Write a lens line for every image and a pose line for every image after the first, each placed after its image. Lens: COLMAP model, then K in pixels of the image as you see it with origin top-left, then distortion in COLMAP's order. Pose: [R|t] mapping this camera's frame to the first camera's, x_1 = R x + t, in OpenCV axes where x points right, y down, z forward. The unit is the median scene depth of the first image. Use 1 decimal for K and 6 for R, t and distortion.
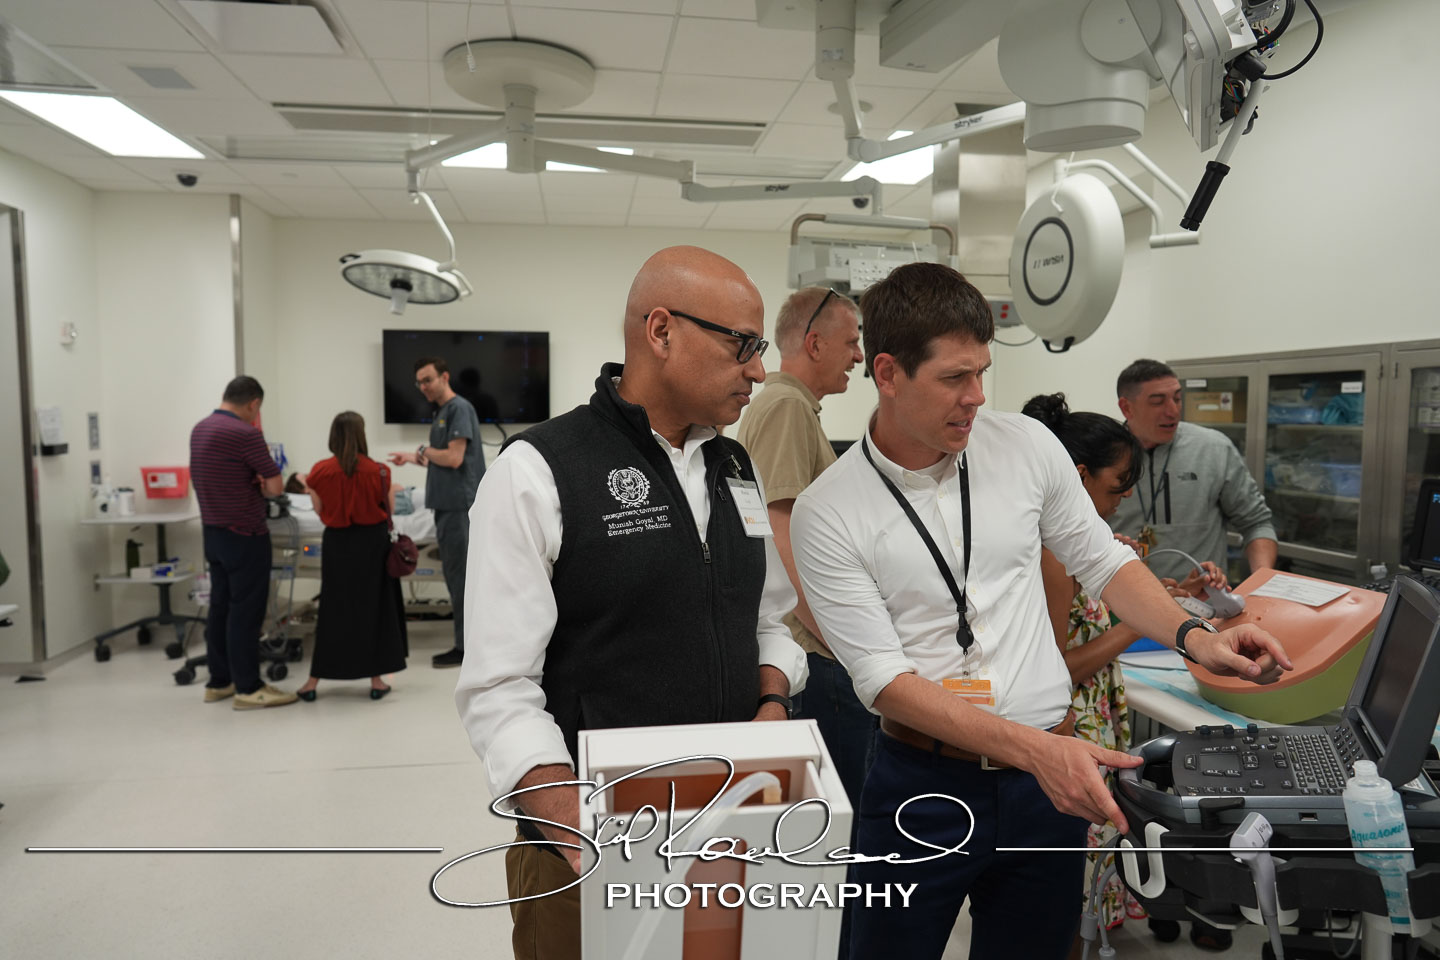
lens RADIAL K [[966.5, 0, 723.6], [0, 966.5, 475.3], [0, 0, 1]] dist [-0.037154, 0.061796]
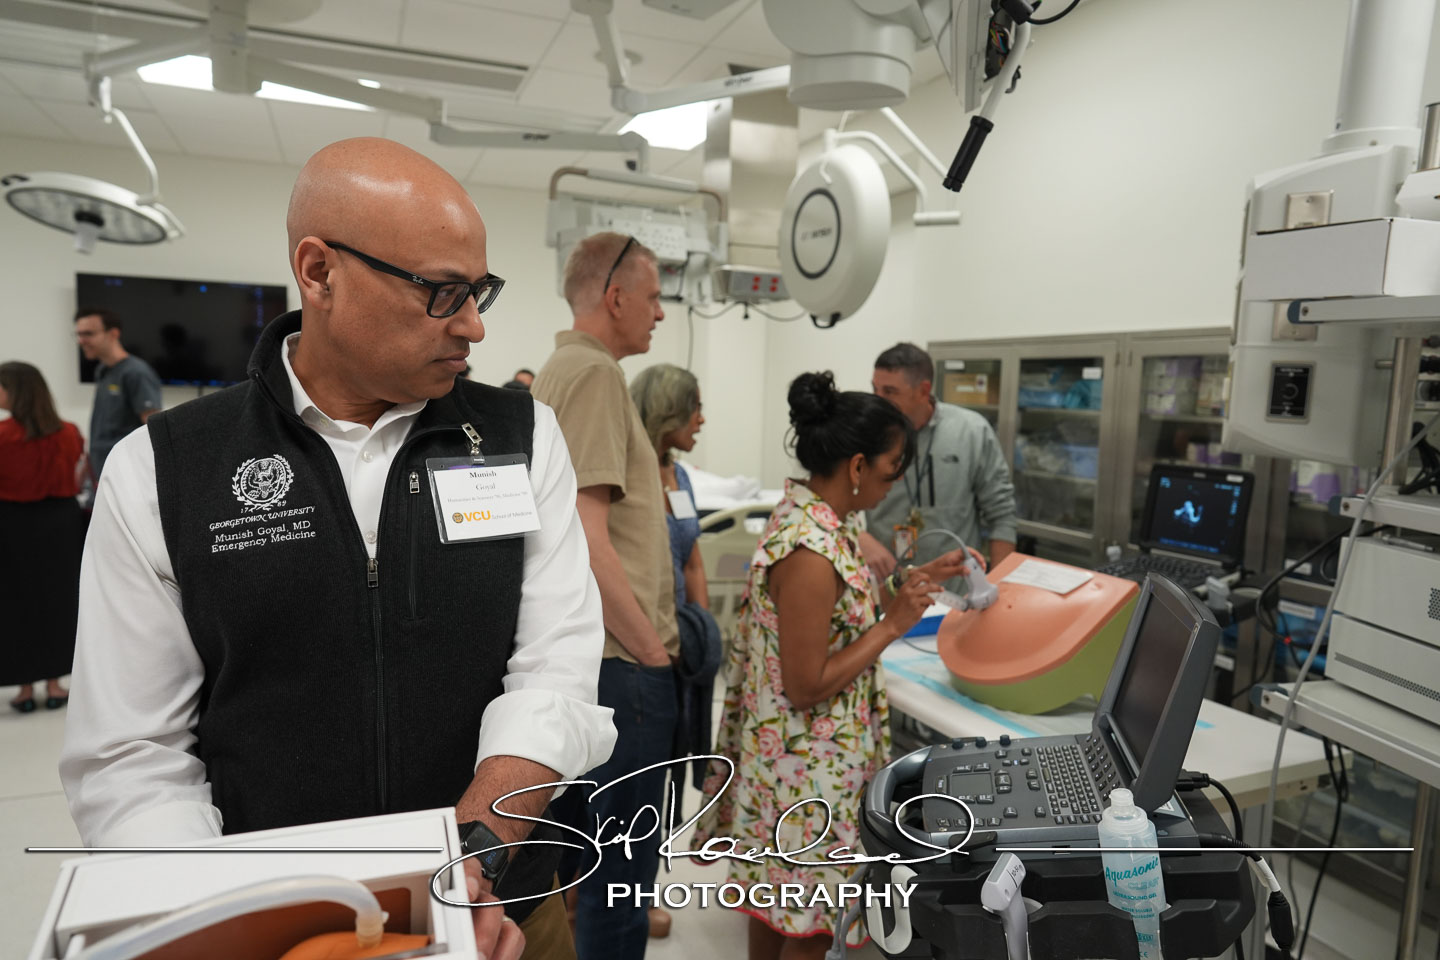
lens RADIAL K [[966.5, 0, 723.6], [0, 966.5, 475.3], [0, 0, 1]] dist [-0.037154, 0.061796]
pose [[0.974913, 0.007277, 0.222469, 0.030067], [-0.013472, 0.999562, 0.026341, -0.002880], [-0.222180, -0.028678, 0.974584, 0.062561]]
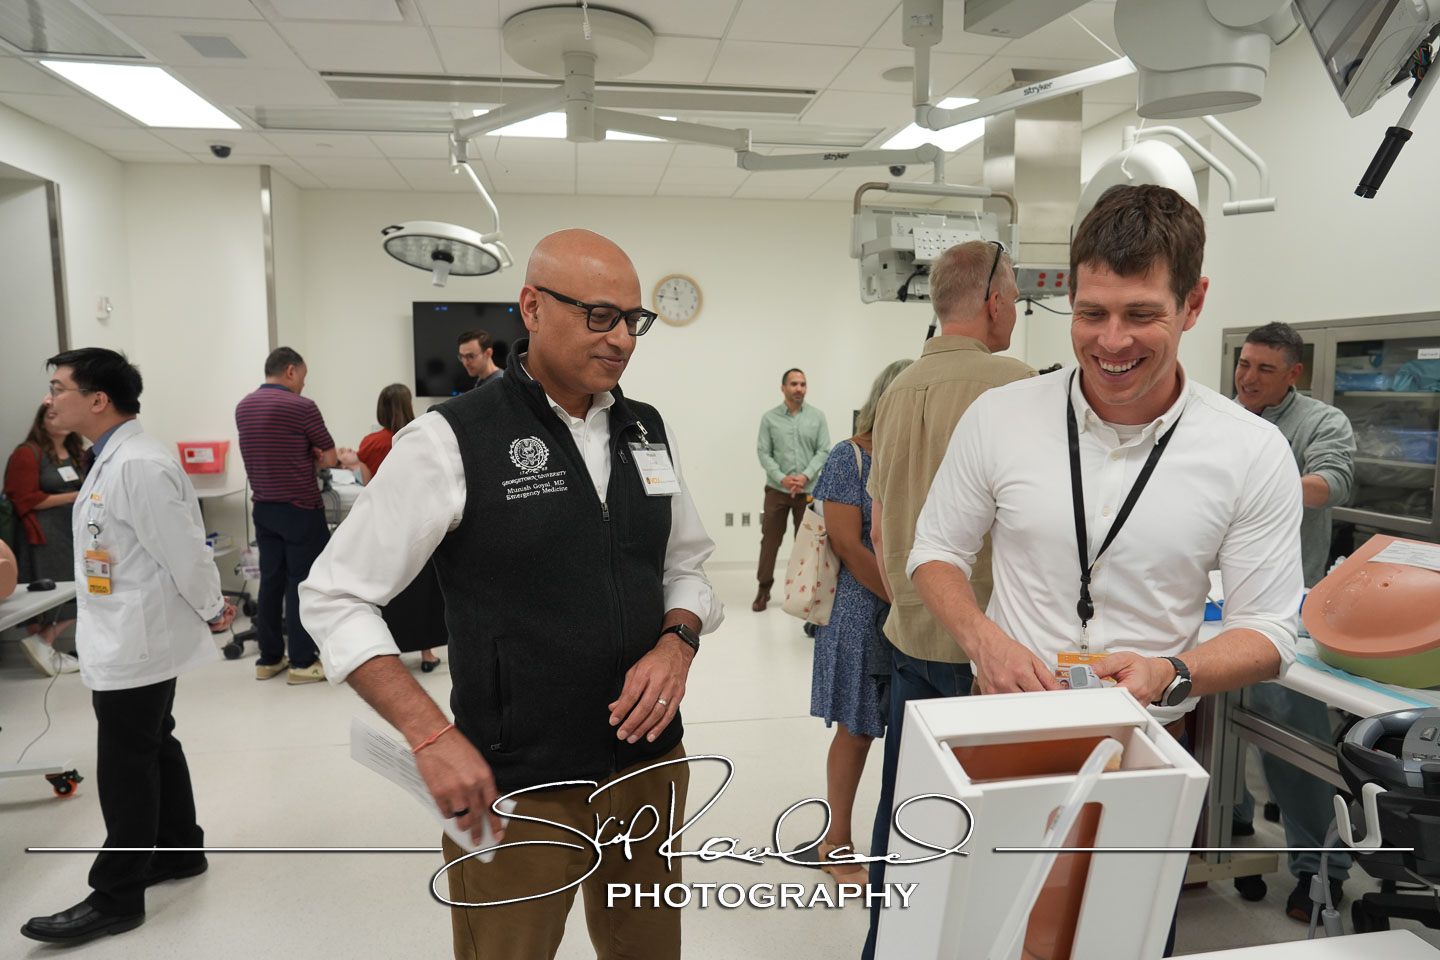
lens RADIAL K [[966.5, 0, 723.6], [0, 966.5, 475.3], [0, 0, 1]] dist [-0.037154, 0.061796]
pose [[0.999936, -0.007902, 0.008125, -0.076833], [0.007648, 0.999498, 0.030754, -0.001159], [-0.008364, -0.030690, 0.999494, -0.001055]]
